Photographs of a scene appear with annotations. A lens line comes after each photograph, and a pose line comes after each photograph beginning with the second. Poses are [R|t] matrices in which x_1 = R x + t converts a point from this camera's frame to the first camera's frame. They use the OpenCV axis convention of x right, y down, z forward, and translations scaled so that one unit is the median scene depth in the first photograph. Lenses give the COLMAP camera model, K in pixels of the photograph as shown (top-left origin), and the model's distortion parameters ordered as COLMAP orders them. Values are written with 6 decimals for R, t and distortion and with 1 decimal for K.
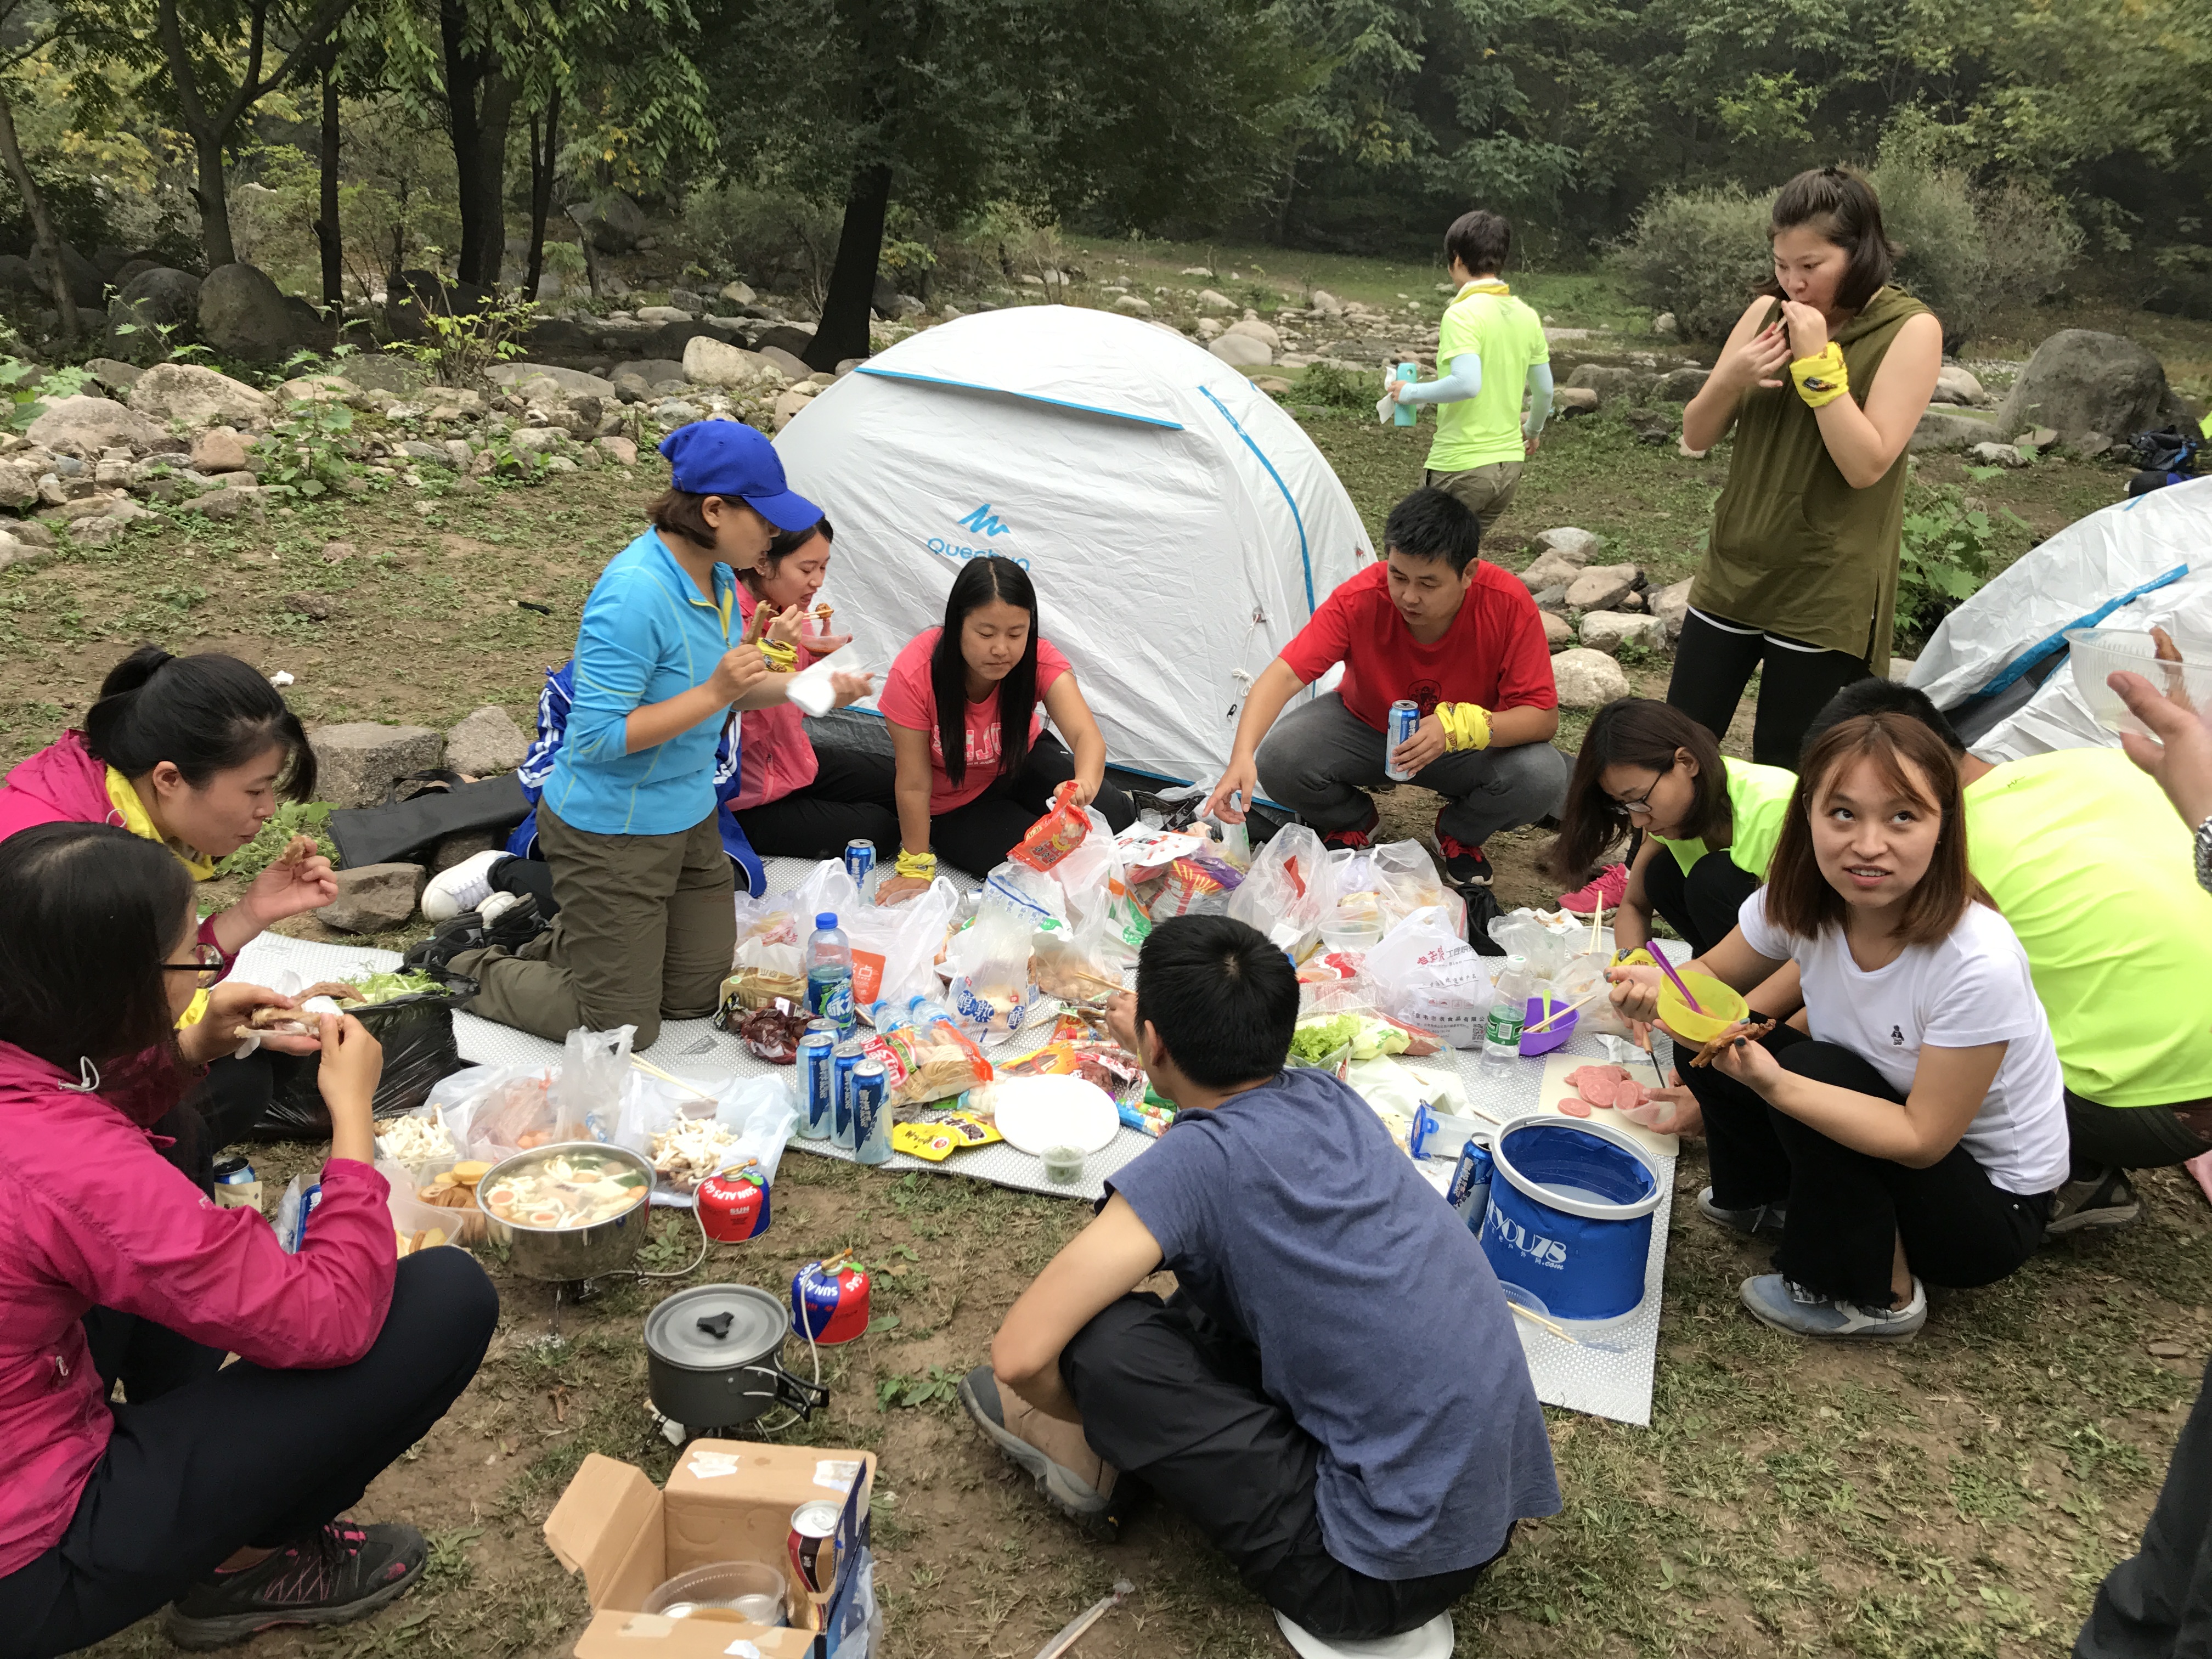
lens RADIAL K [[1788.9, 0, 1101.0], [0, 1788.9, 833.8], [0, 0, 1]] dist [0.001187, -0.048433]
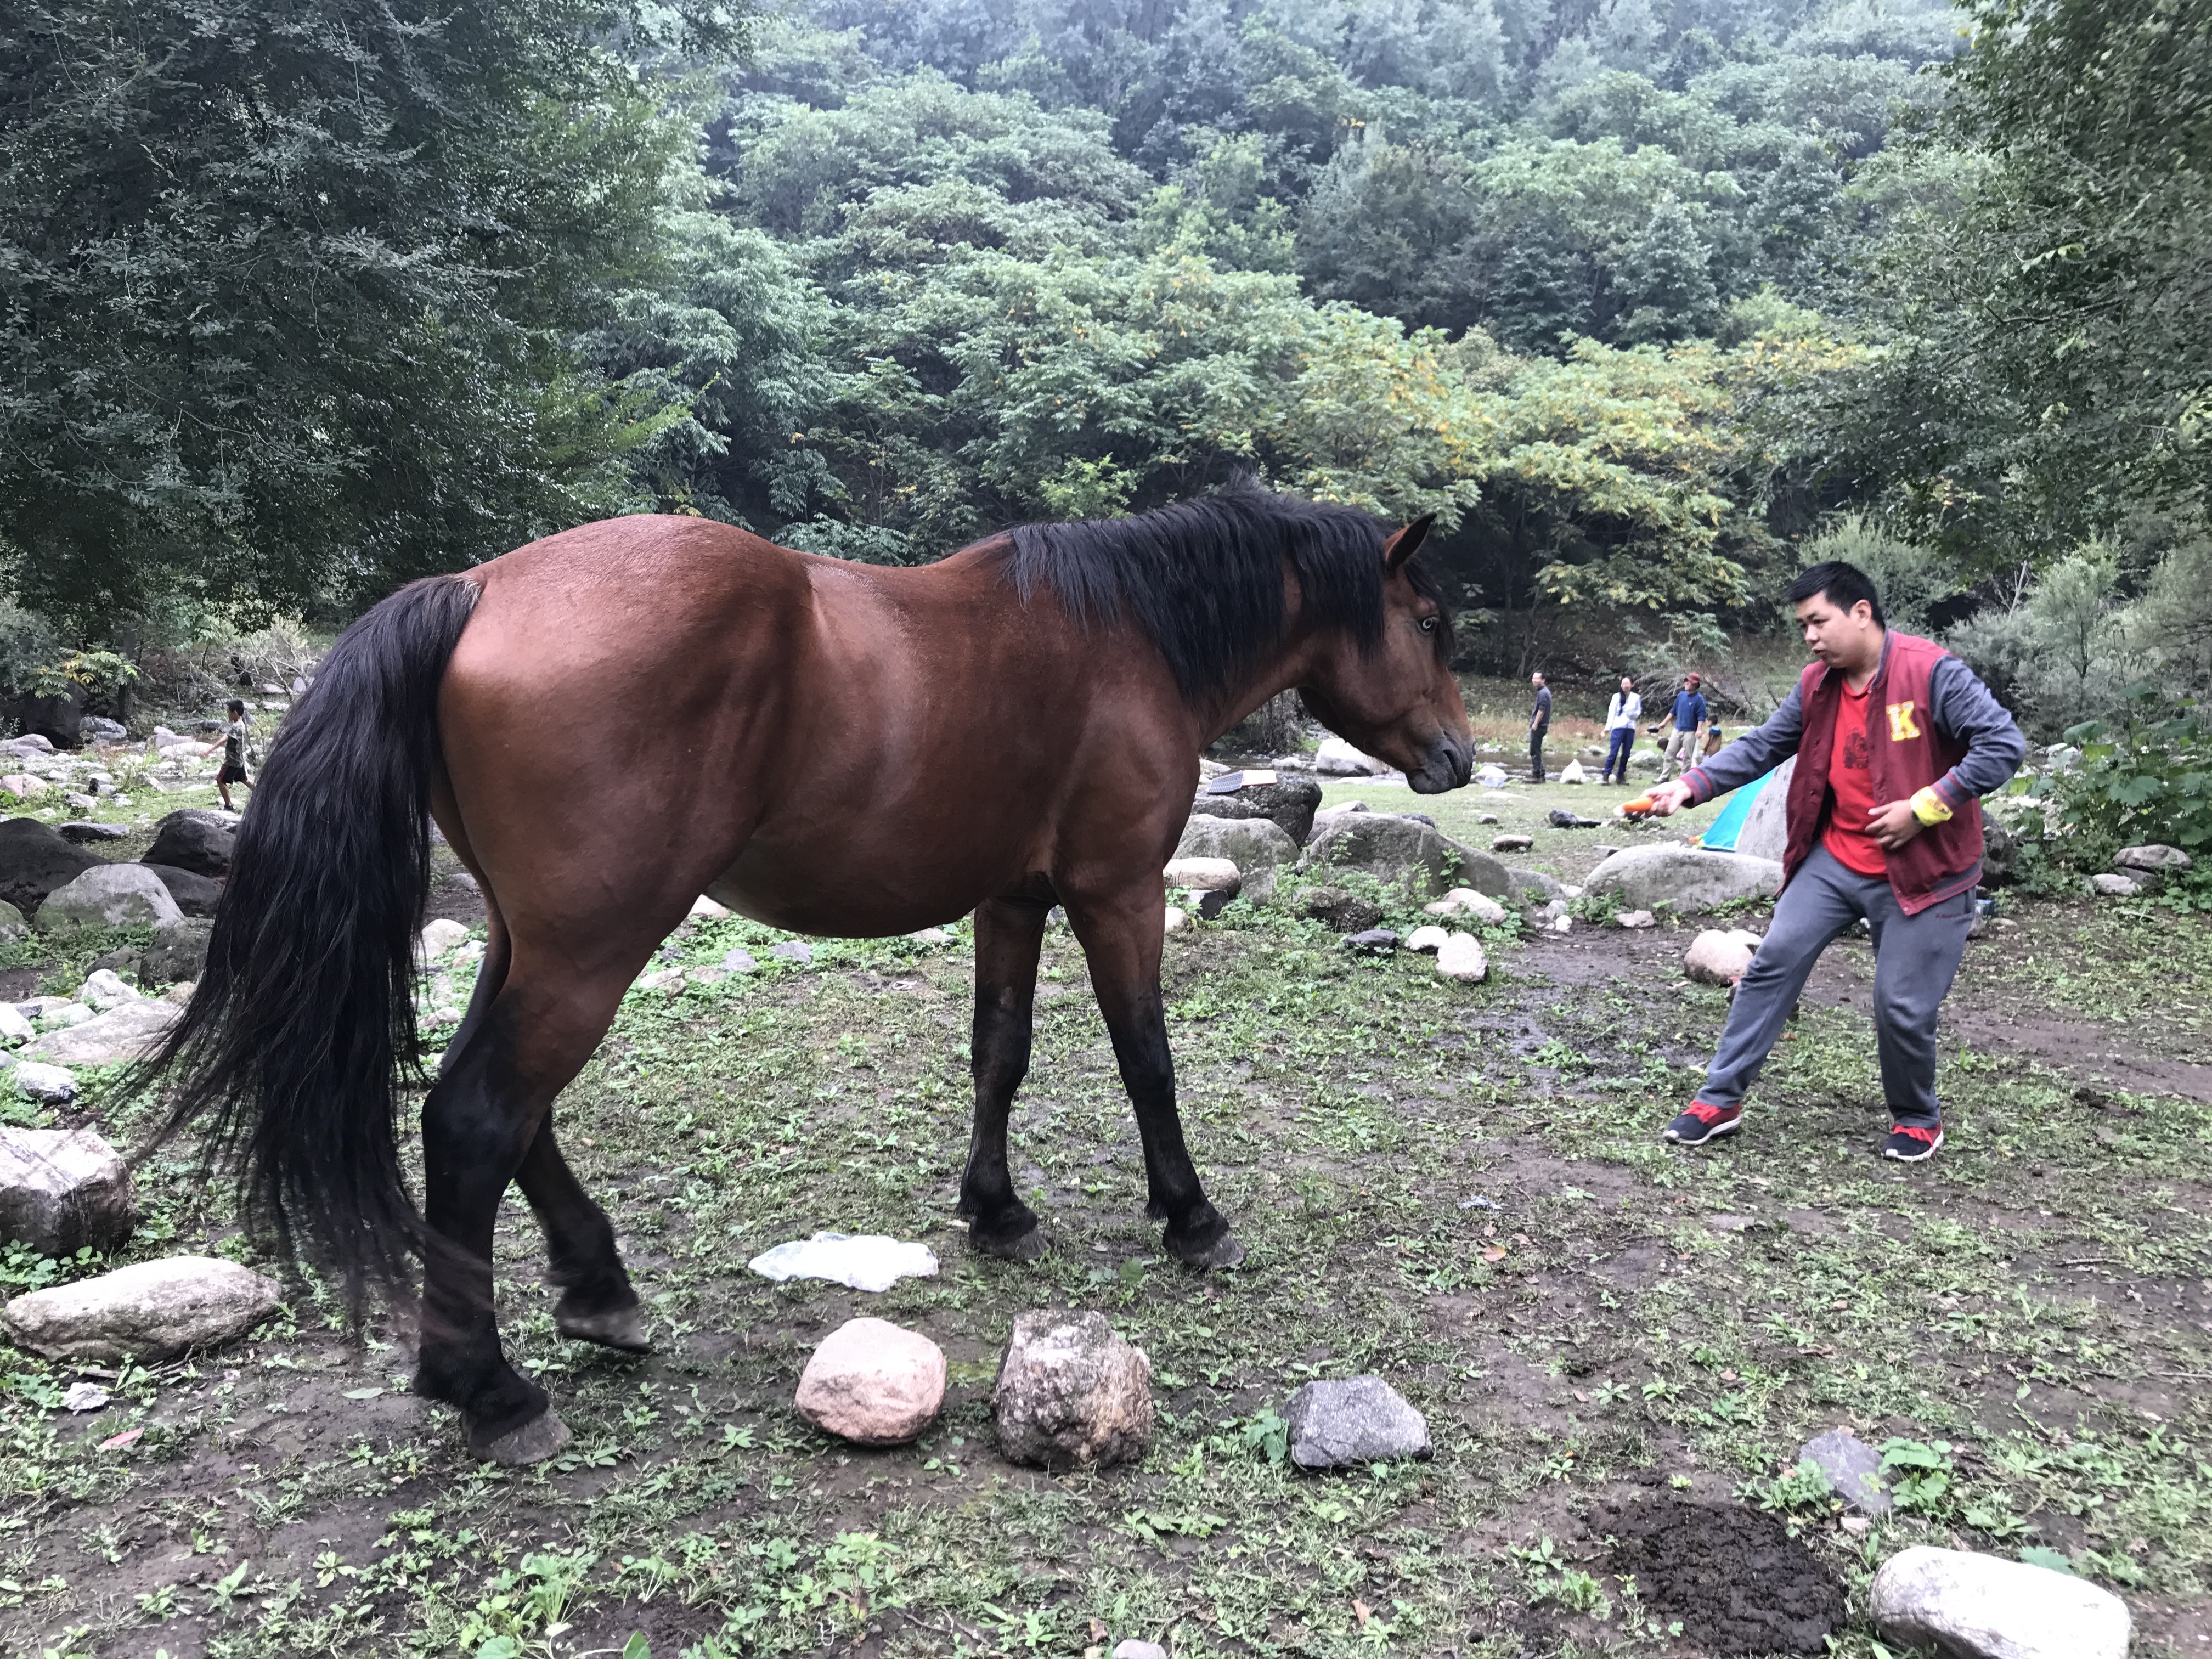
lens RADIAL K [[1788.9, 0, 1109.5], [0, 1788.9, 831.6], [0, 0, 1]] dist [0.001187, -0.048433]
pose [[0.925303, -0.068169, 0.373051, 0.004785], [0.142542, 0.974095, -0.175557, -0.049892], [-0.351420, 0.215619, 0.911050, 0.139722]]
